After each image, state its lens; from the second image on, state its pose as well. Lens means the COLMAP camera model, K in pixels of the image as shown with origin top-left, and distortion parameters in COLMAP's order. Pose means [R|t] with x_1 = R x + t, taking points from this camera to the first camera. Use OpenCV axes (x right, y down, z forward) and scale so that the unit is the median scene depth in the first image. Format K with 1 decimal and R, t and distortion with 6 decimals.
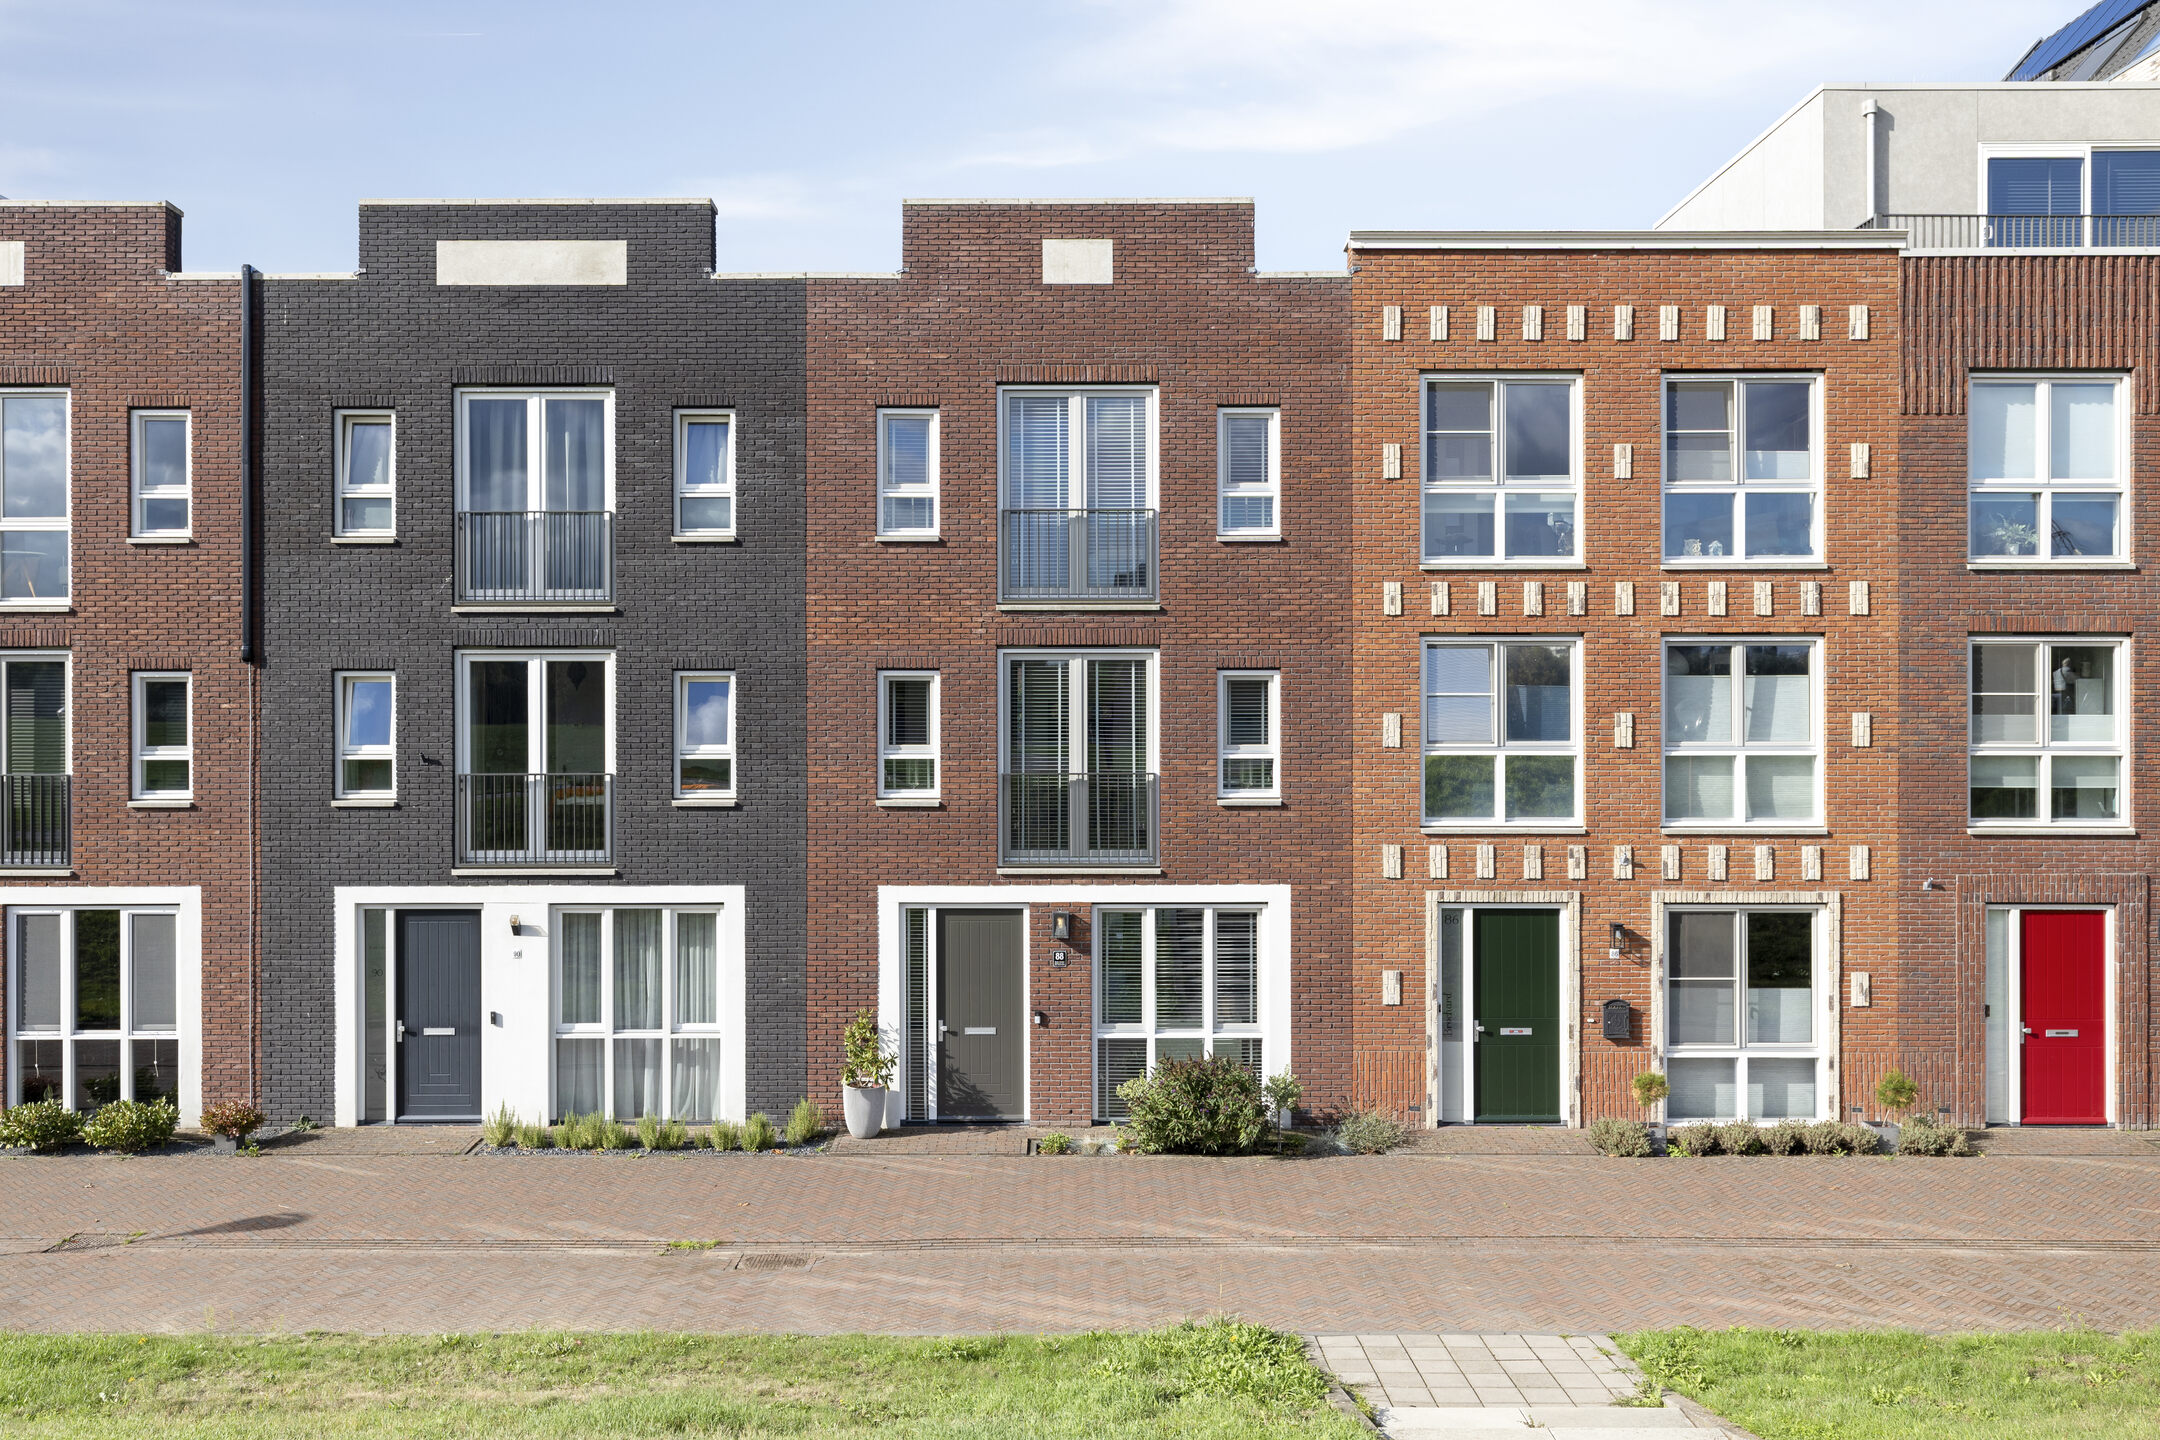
lens RADIAL K [[1796.5, 0, 1080.0], [0, 1796.5, 728.1], [0, 0, 1]] dist [0.000815, -0.002838]
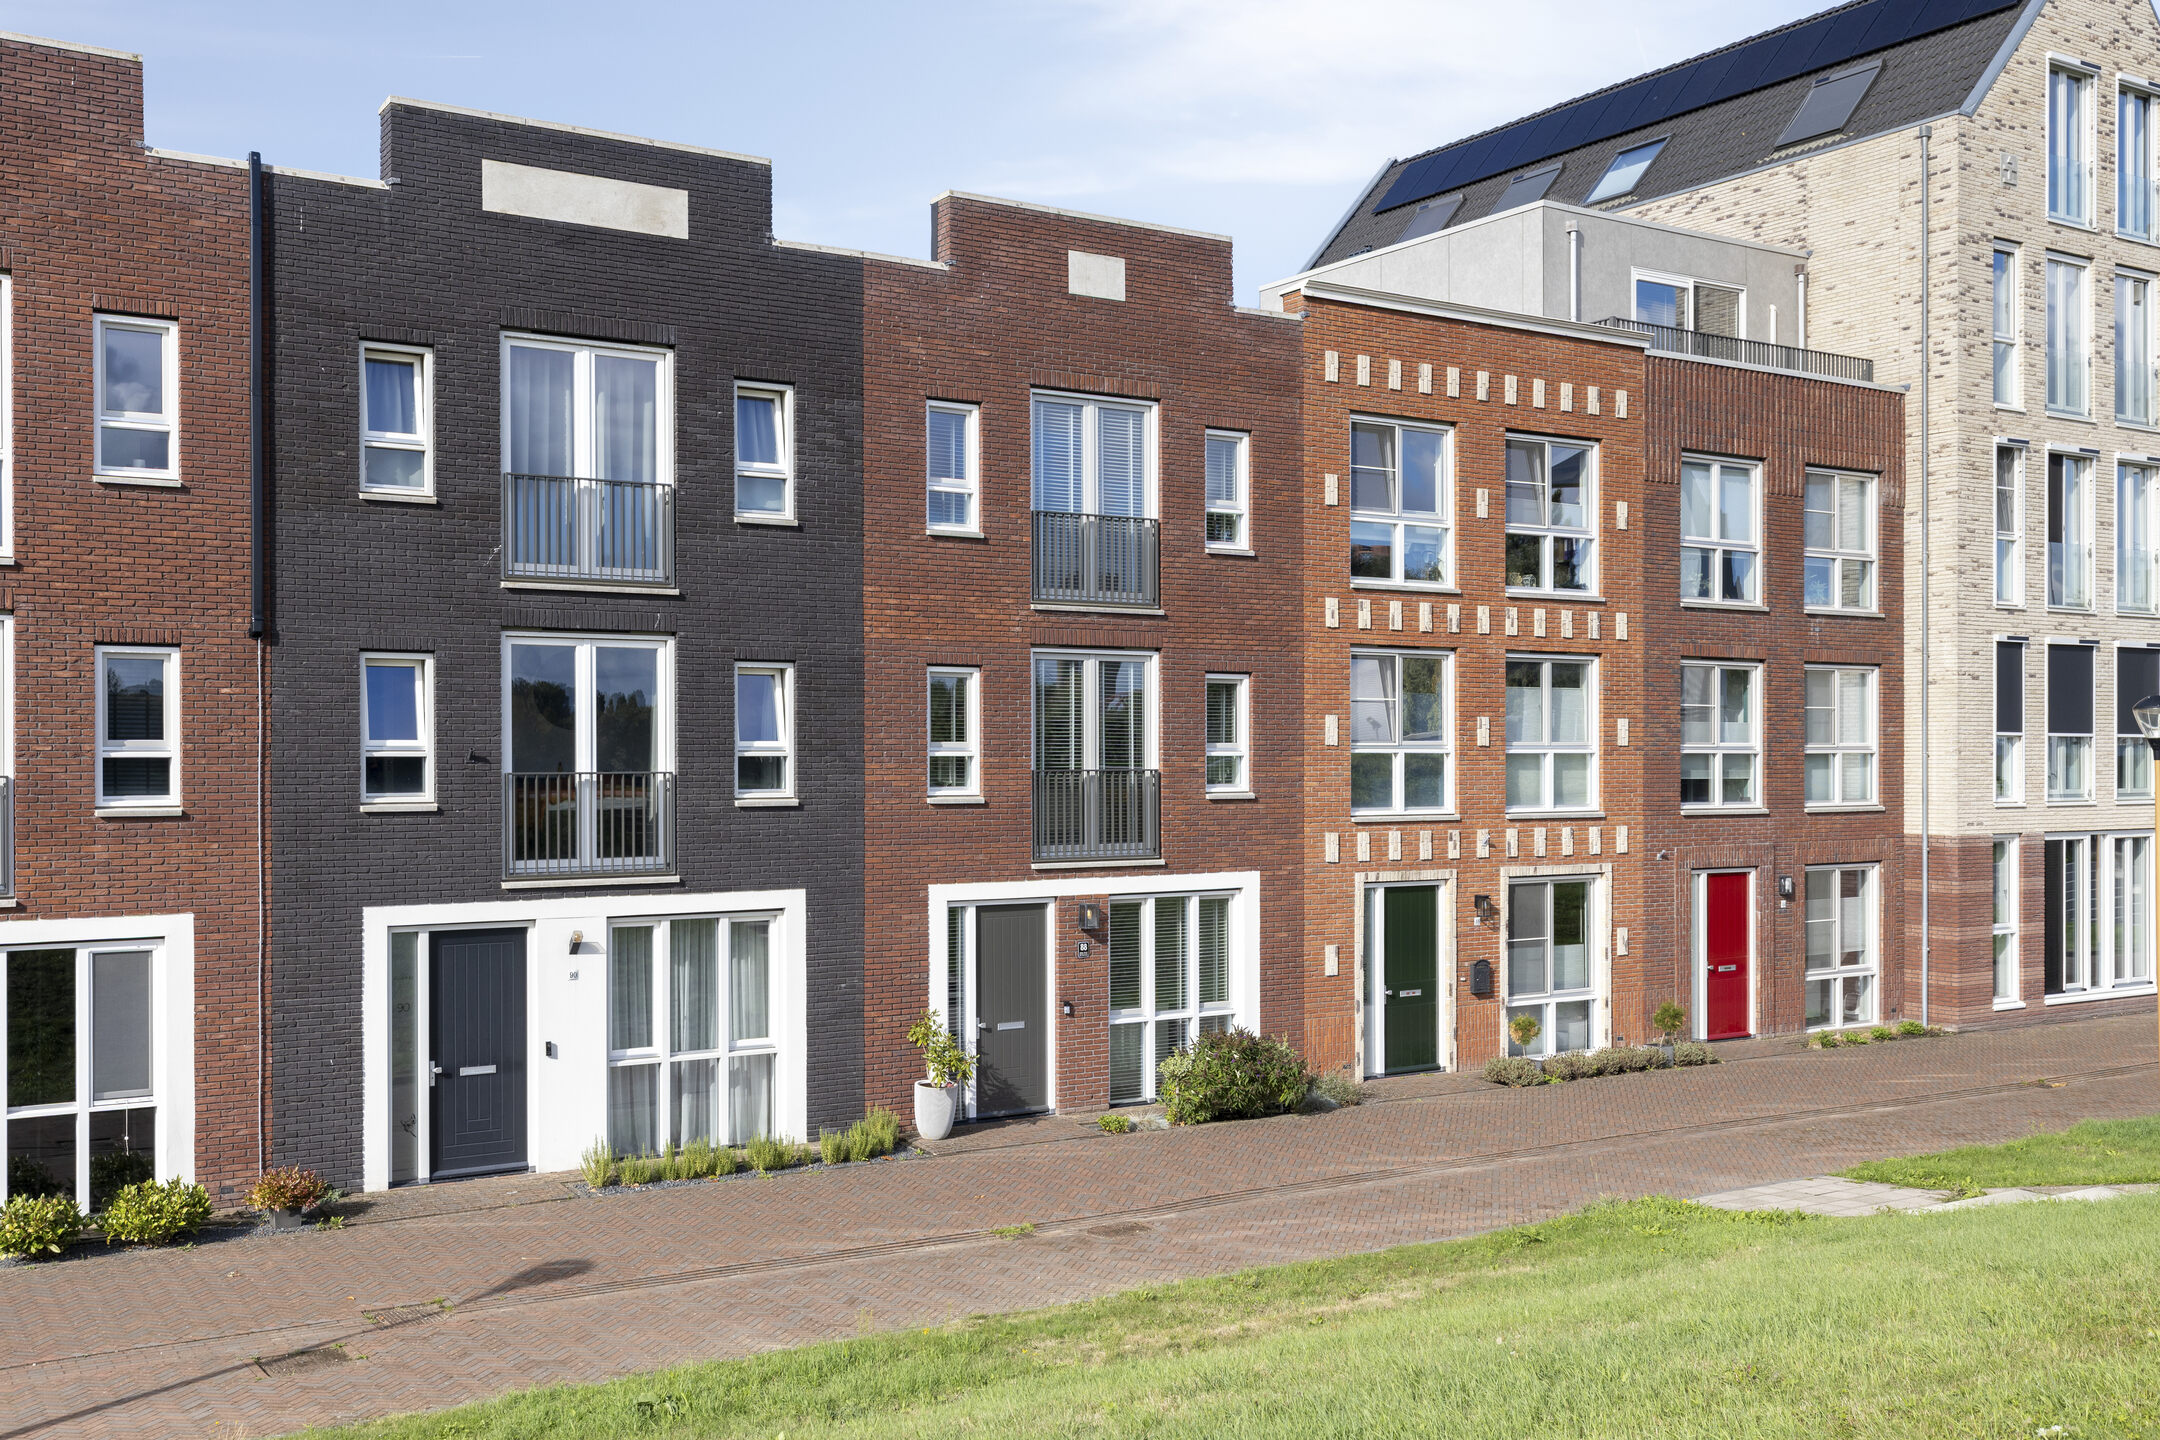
lens RADIAL K [[2071.2, 0, 1080.0], [0, 2071.2, 720.0], [0, 0, 1]] dist [-0.000588, -0.002319]
pose [[0.838862, 0.009627, 0.544259, -0.658618], [-0.009013, 0.999952, -0.003795, 0.001055], [-0.544270, -0.001722, 0.838909, 0.002970]]
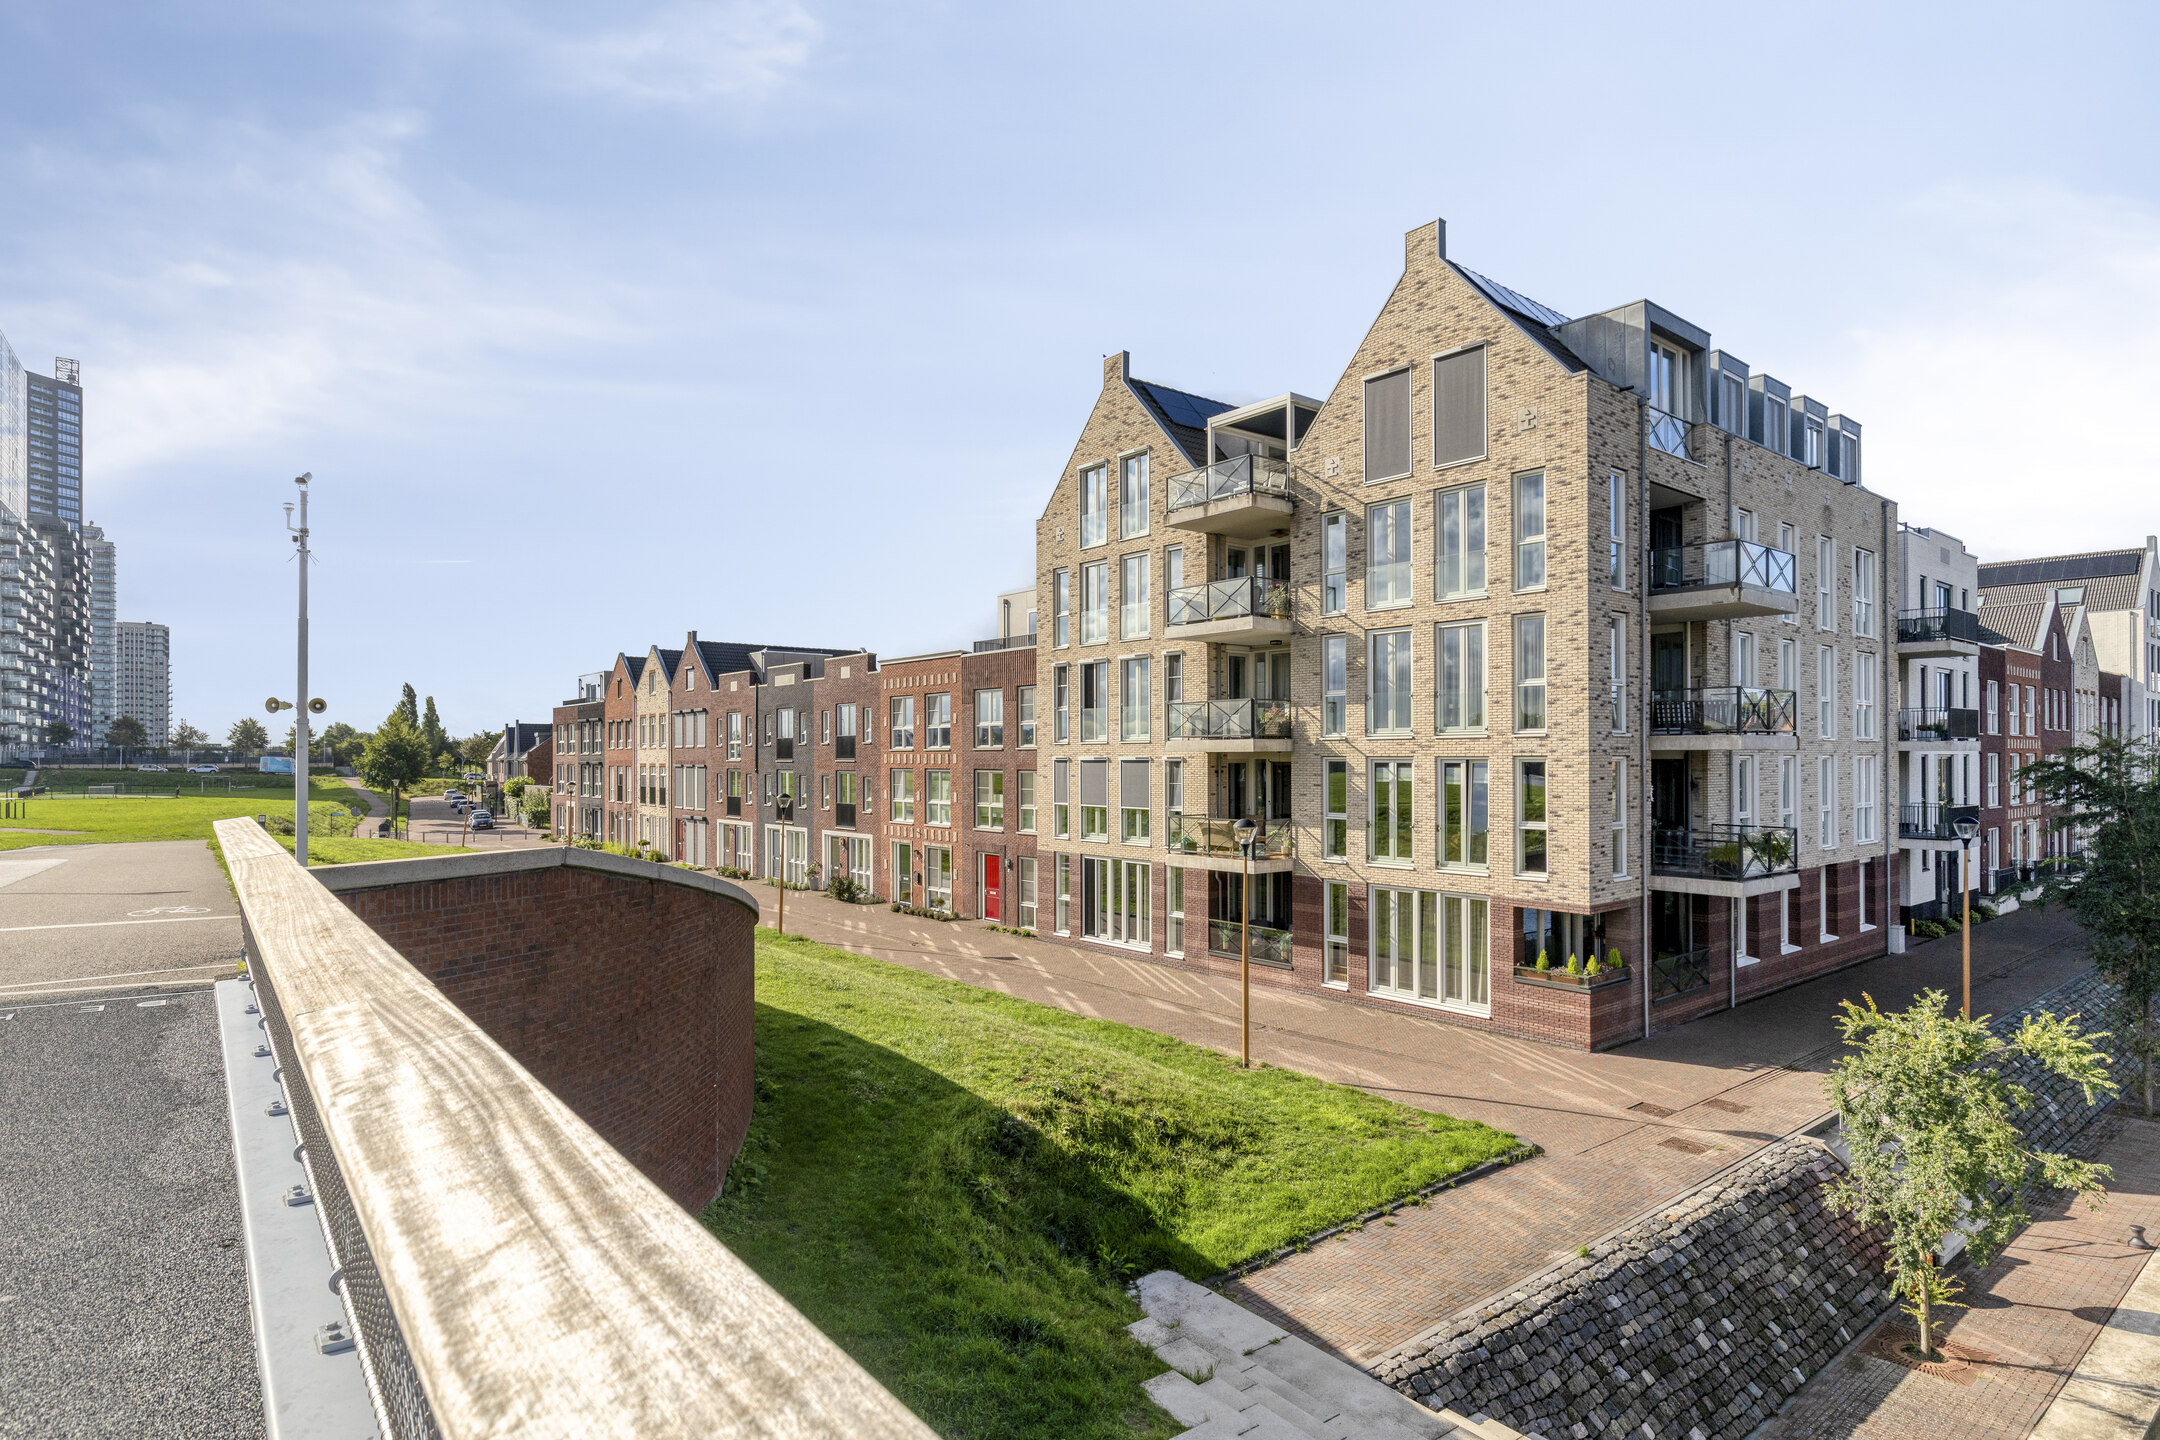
lens RADIAL K [[1126.5, 0, 1079.8], [0, 1126.5, 755.4], [0, 0, 1]] dist [0.000048, -0.000005]
pose [[0.634205, 0.000602, -0.773165, 2.240377], [0.001069, 0.999998, 0.001656, -0.082556], [0.773164, -0.001876, 0.634203, -0.175562]]
